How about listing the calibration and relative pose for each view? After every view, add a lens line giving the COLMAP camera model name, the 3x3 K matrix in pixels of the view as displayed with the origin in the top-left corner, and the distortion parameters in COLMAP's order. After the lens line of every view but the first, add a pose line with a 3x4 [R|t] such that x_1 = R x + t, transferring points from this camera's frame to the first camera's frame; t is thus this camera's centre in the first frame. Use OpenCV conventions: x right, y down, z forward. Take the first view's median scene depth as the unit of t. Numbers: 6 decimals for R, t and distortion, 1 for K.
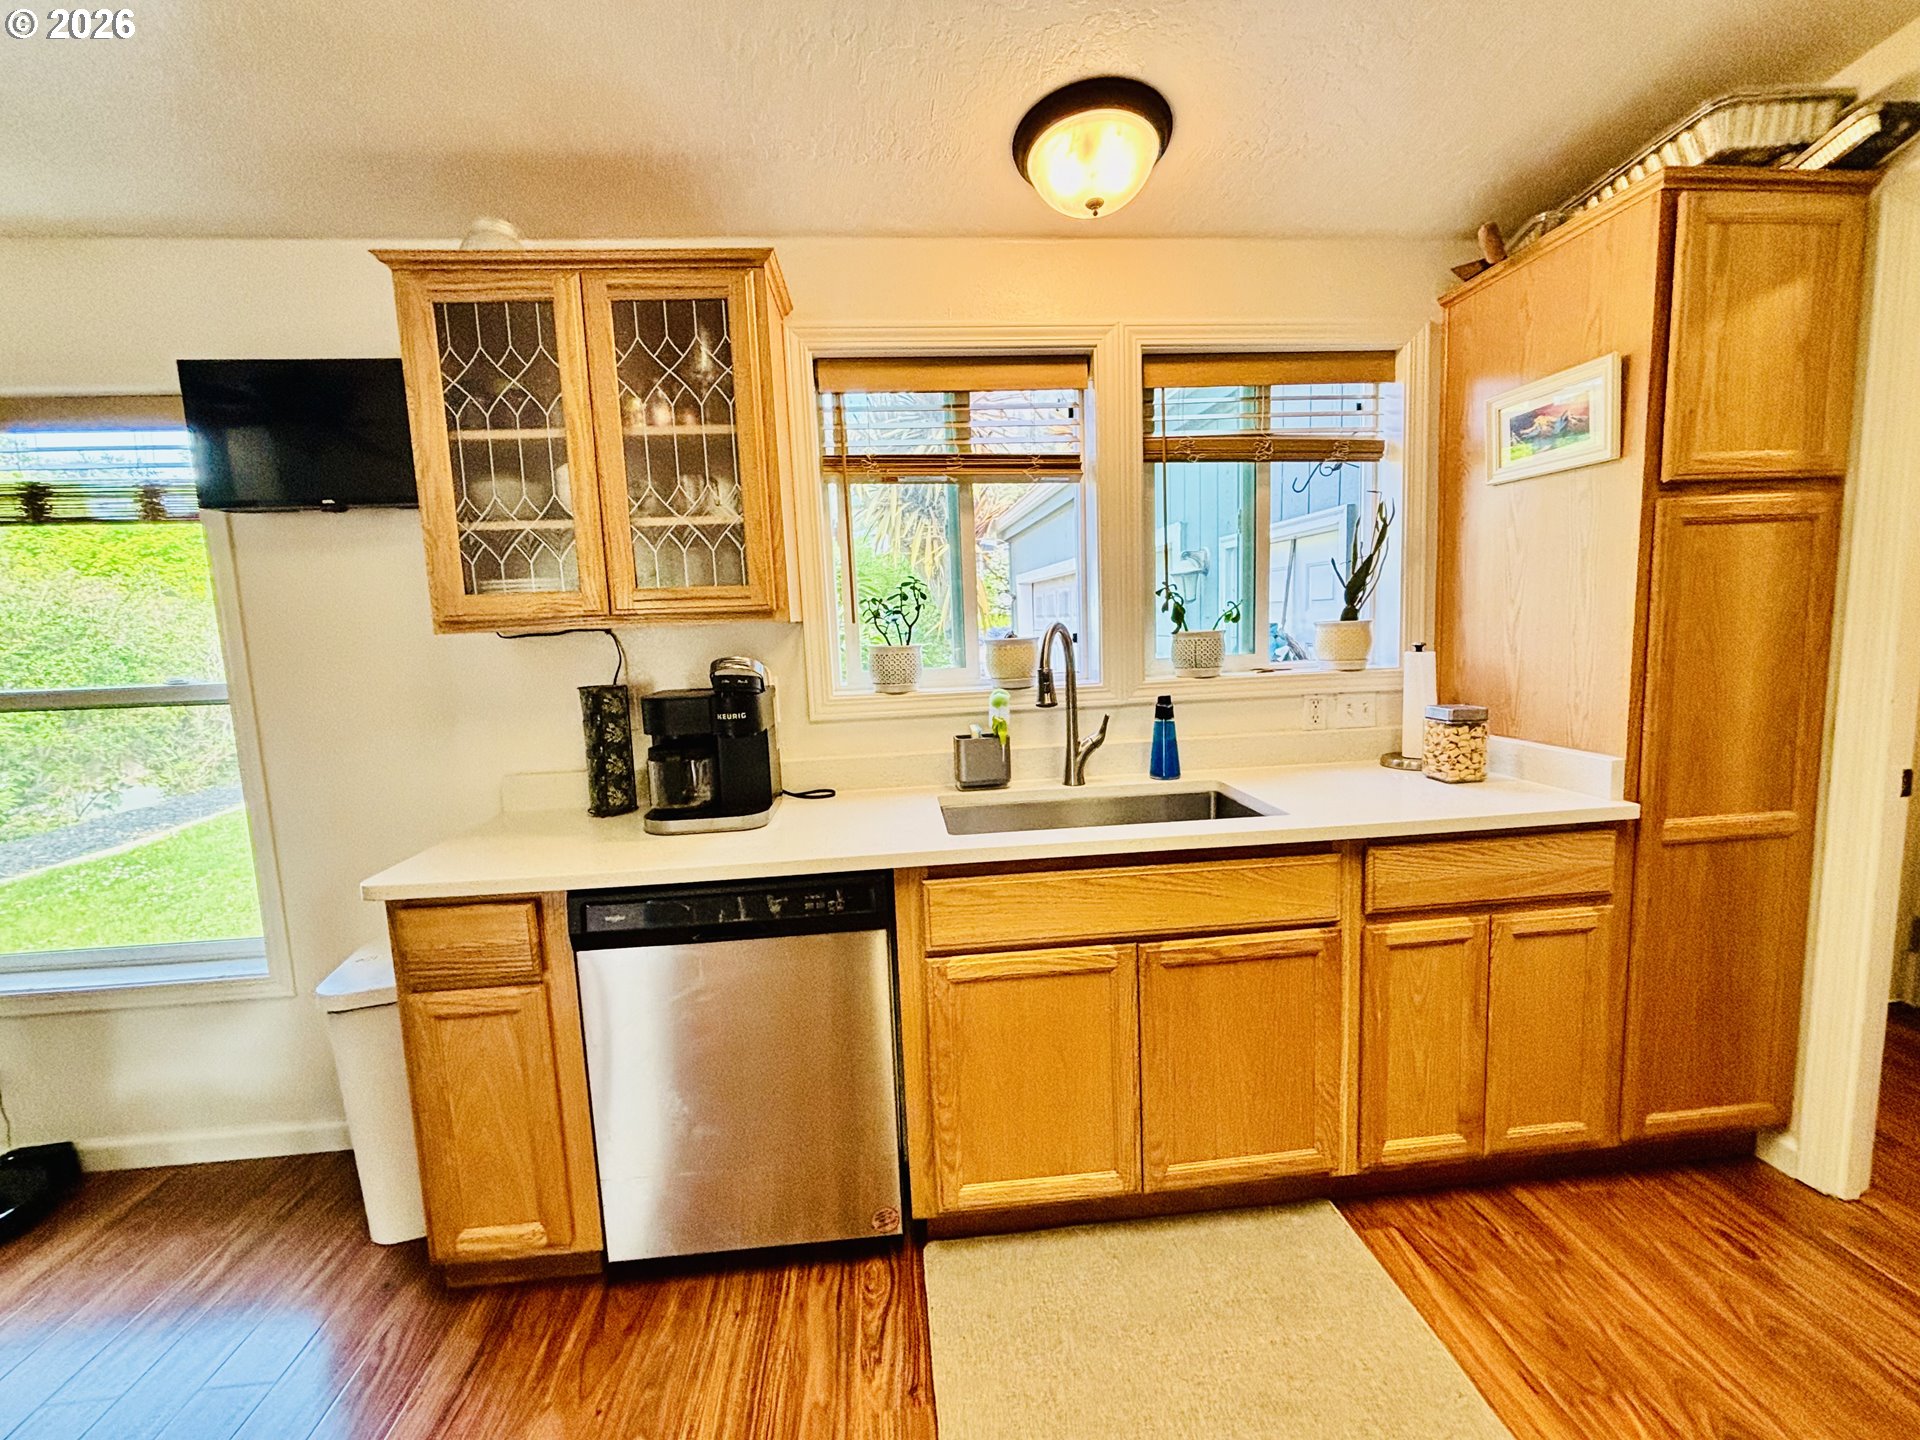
lens RADIAL K [[820.6, 0, 960.0], [0, 820.6, 720.0], [0, 0, 1]] dist [0.009357, -0.000103]
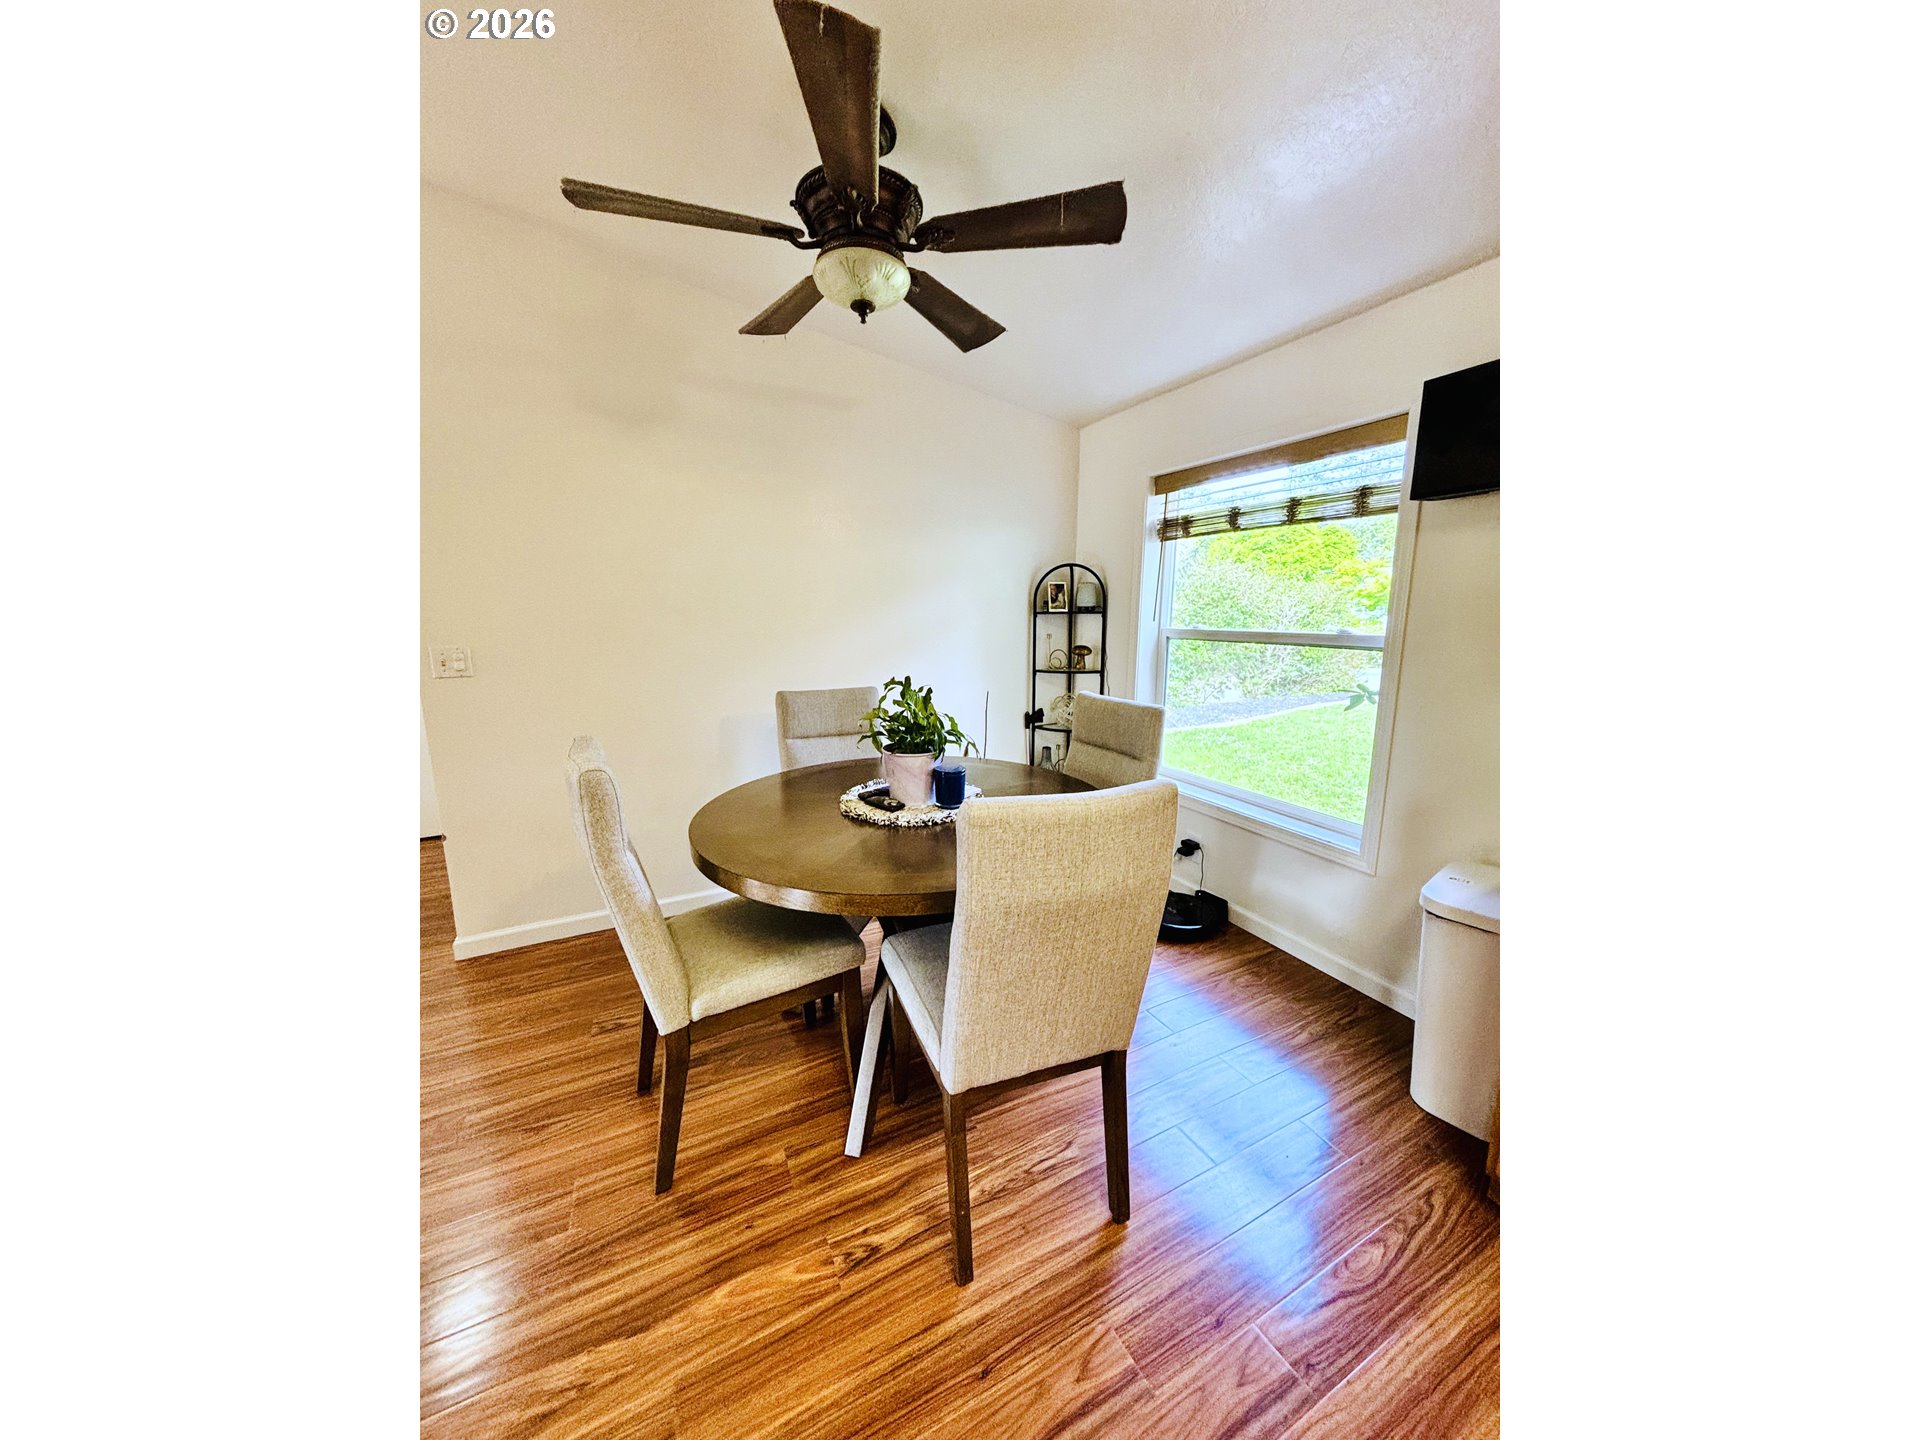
lens RADIAL K [[616.9, 0, 960.0], [0, 616.9, 720.0], [0, 0, 1]] dist [0.000771, 0.000005]
pose [[0.378242, 0.200459, -0.903742, -0.218954], [-0.122300, 0.978536, 0.165863, 0.006692], [0.917592, 0.047791, 0.394639, -0.009537]]
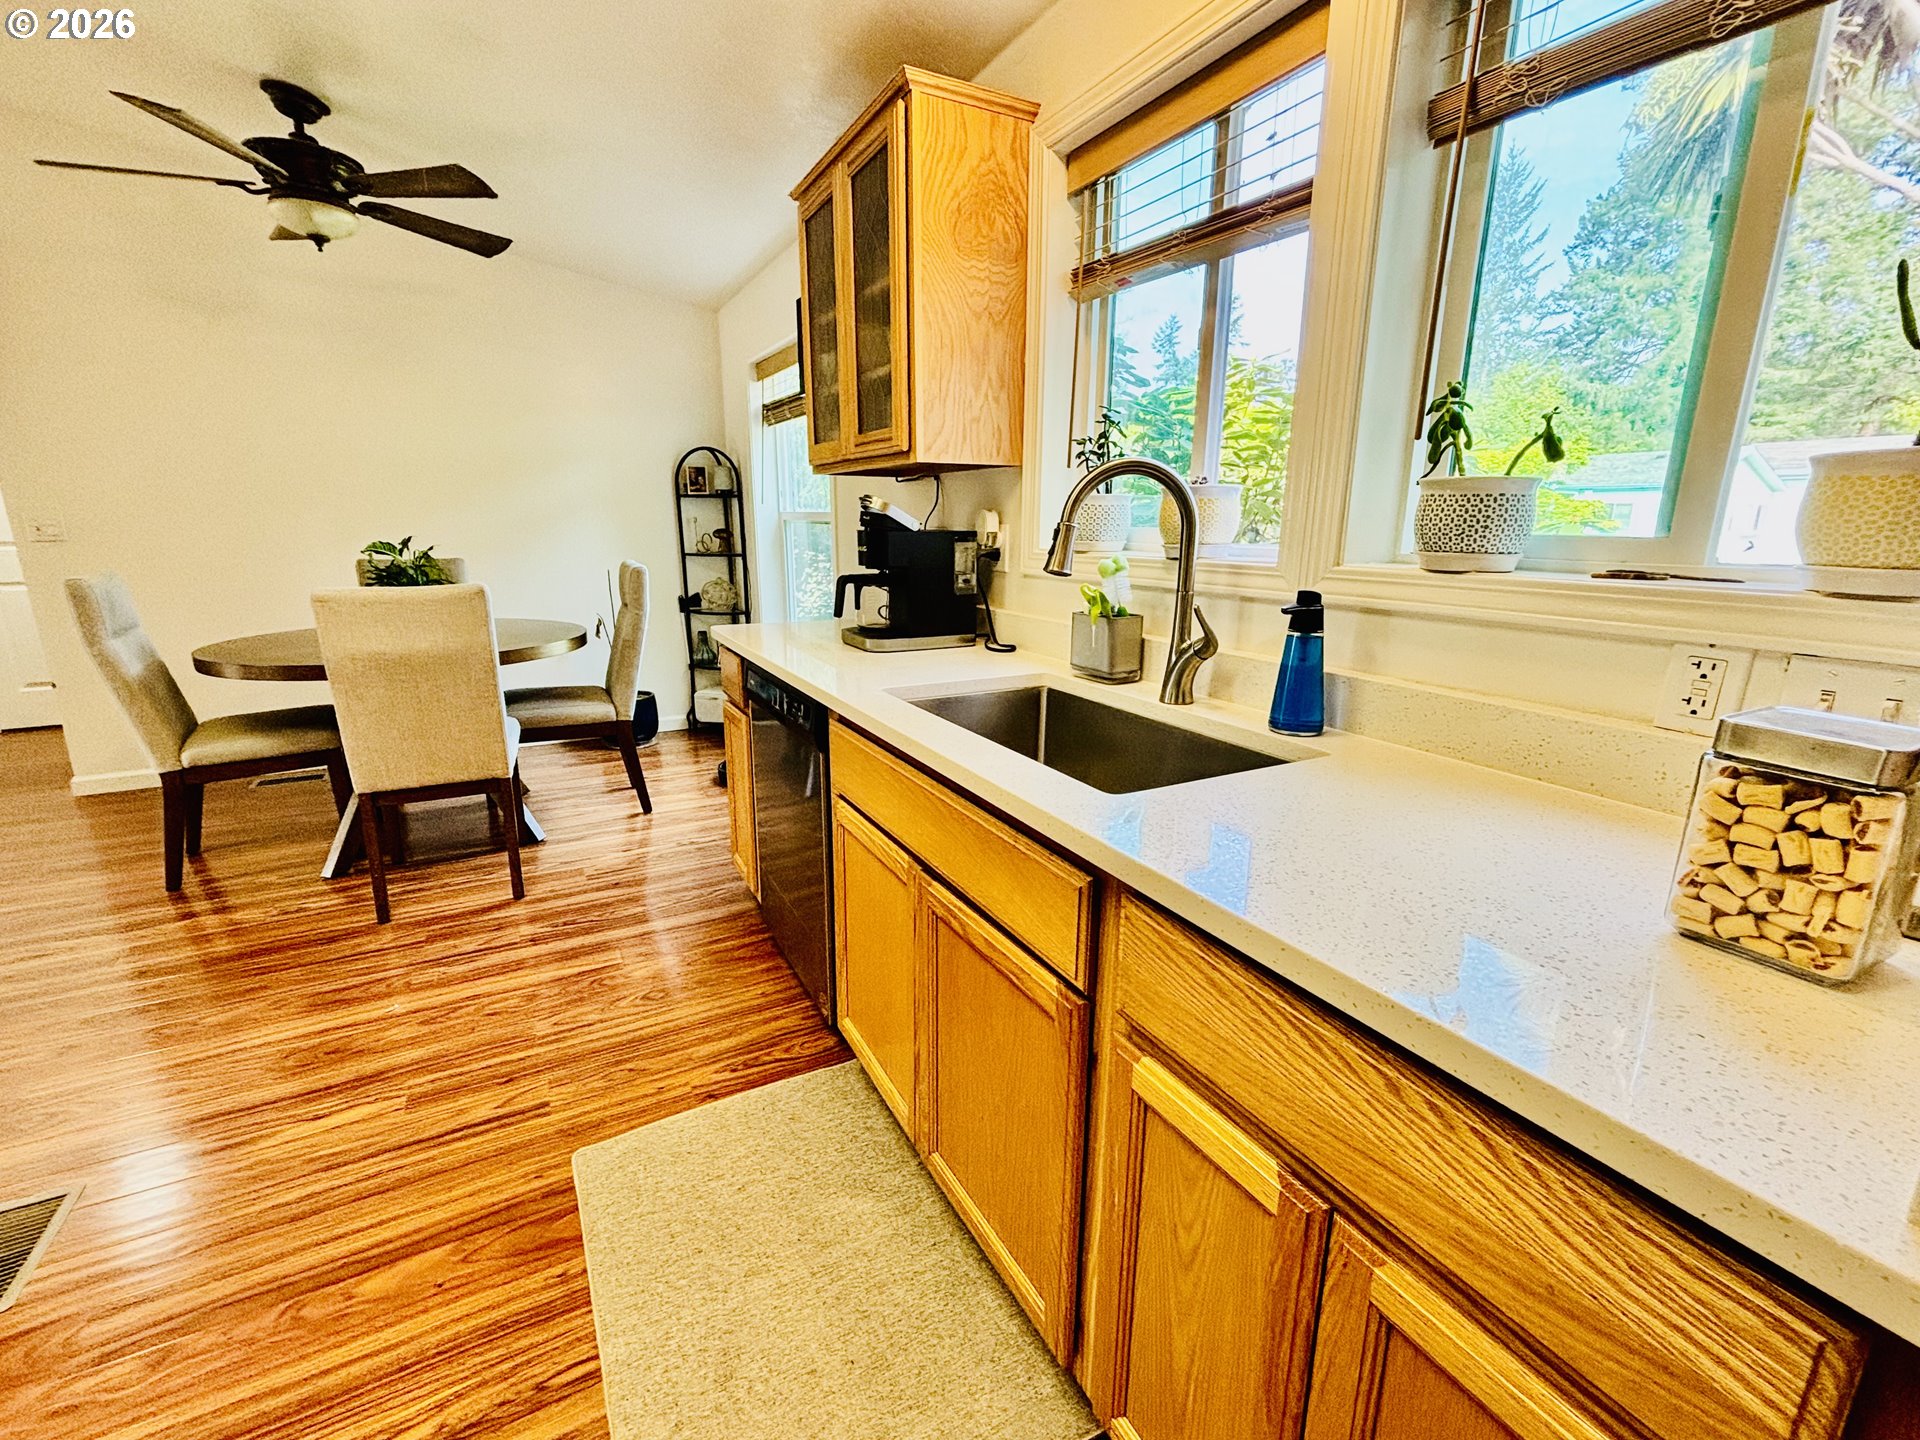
lens RADIAL K [[820.6, 0, 960.0], [0, 820.6, 720.0], [0, 0, 1]] dist [0.009357, -0.000103]
pose [[0.394315, 0.260193, -0.881371, 0.716399], [-0.126461, 0.965320, 0.228398, -0.044519], [0.910232, 0.021398, 0.413545, 0.566570]]
